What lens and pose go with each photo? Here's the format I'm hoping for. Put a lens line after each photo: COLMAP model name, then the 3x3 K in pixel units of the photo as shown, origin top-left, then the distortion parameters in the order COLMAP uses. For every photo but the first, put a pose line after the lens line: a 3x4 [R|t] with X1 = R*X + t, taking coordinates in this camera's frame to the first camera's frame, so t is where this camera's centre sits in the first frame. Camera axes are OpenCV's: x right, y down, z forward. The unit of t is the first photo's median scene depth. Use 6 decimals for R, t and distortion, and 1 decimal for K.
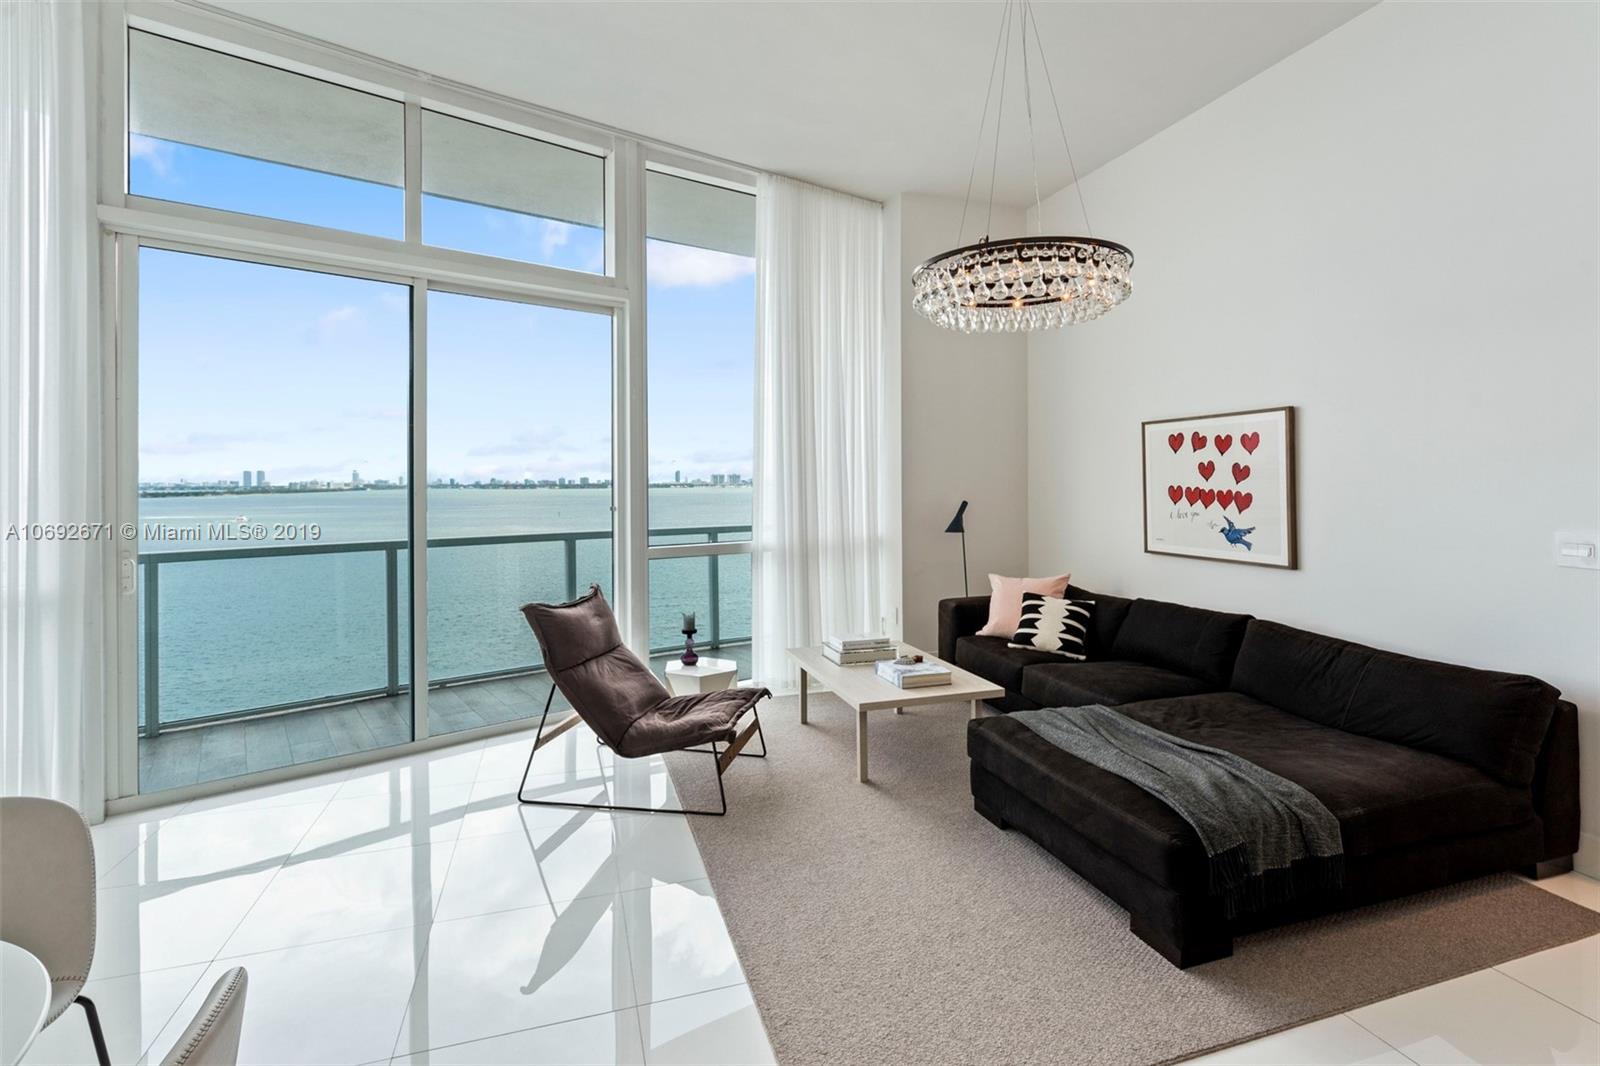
lens RADIAL K [[738.2, 0, 796.1], [0, 738.2, 476.5], [0, 0, 1]] dist [-0.002957, 0.000076]
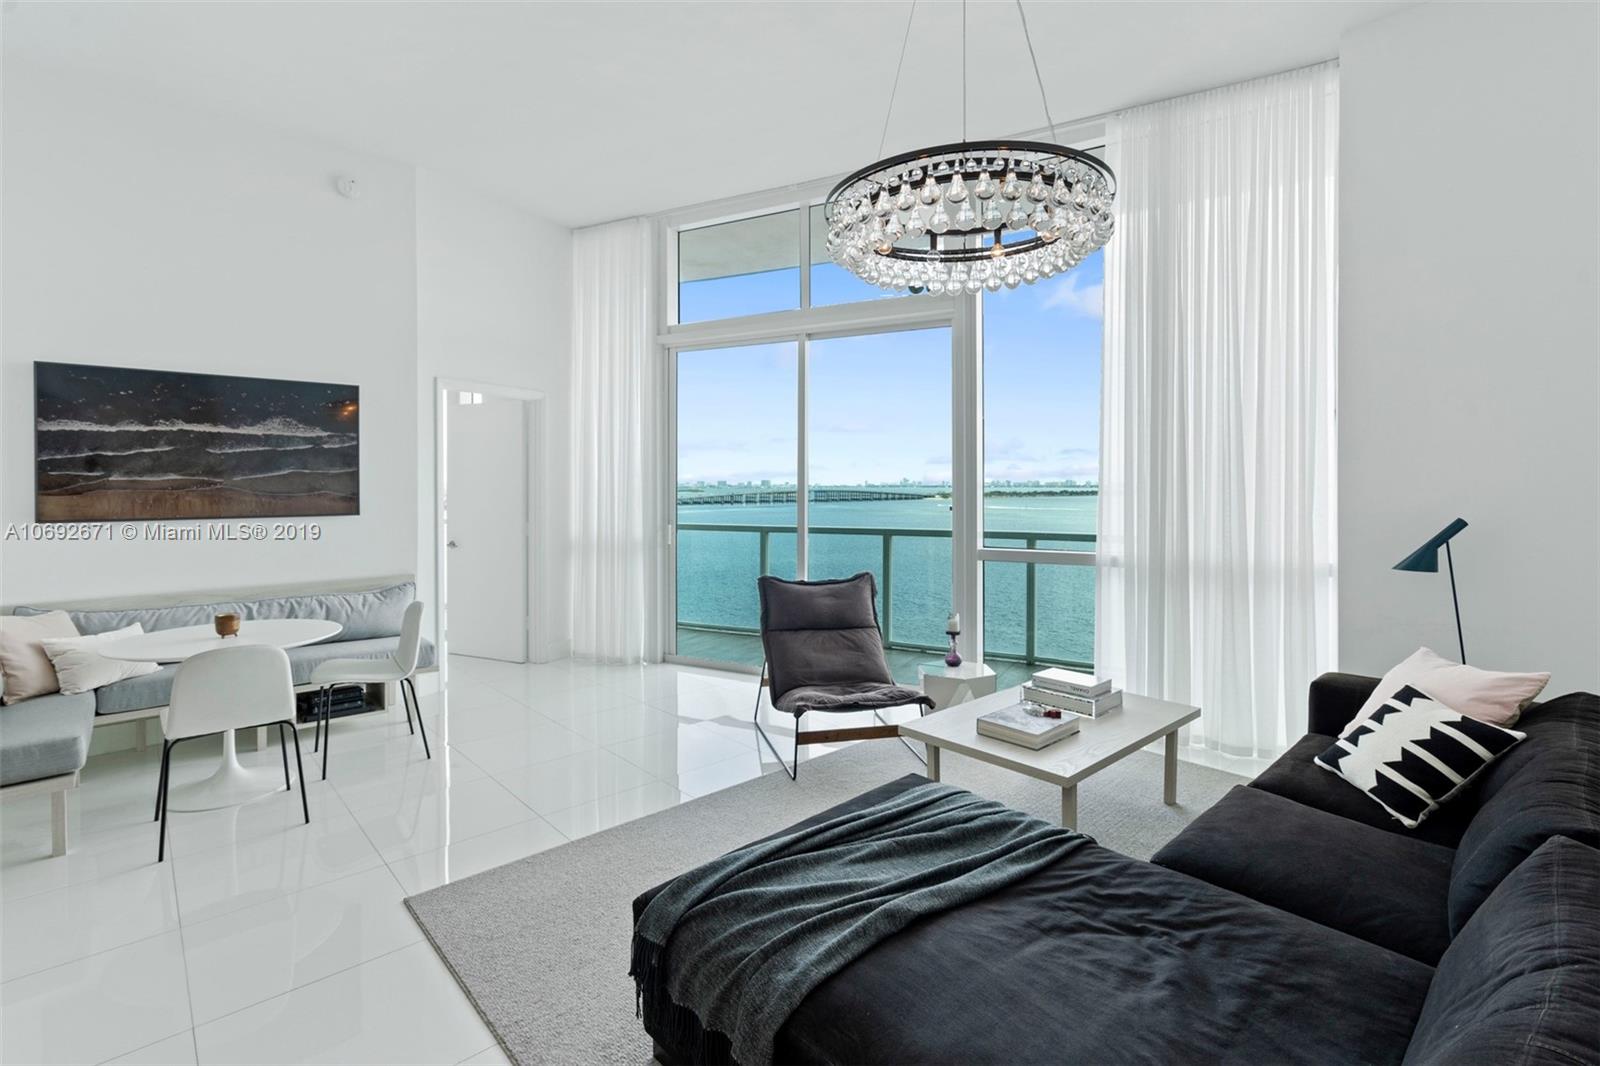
lens RADIAL K [[741.8, 0, 816.6], [0, 741.8, 482.3], [0, 0, 1]] dist [-0.002651, 0.000563]
pose [[0.429041, 0.000979, -0.903285, 0.664822], [0.007401, 0.999962, 0.004599, -0.001068], [0.903255, -0.008659, 0.429017, 0.386714]]
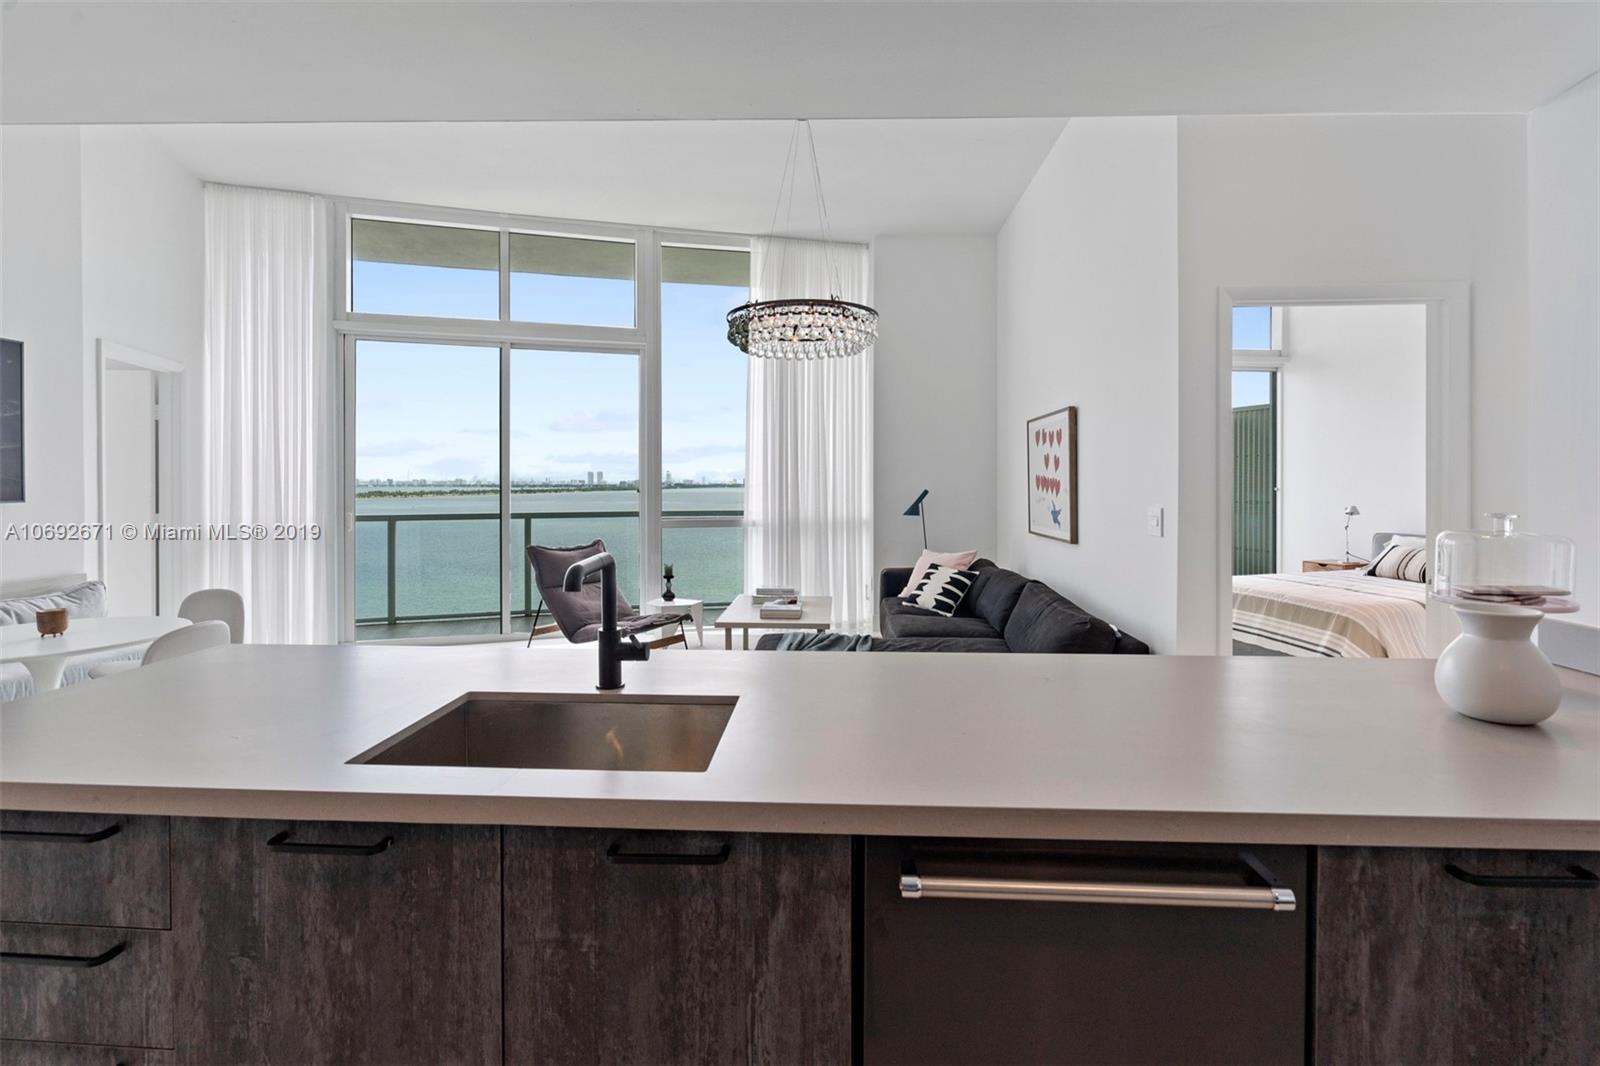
lens RADIAL K [[726.0, 0, 800.5], [0, 726.0, 482.6], [0, 0, 1]] dist [0.000842, 0.000798]
pose [[0.936769, 0.003377, -0.349931, 0.562239], [-0.000381, 0.999963, 0.008628, 0.014934], [0.349947, -0.007949, 0.936736, -0.208364]]
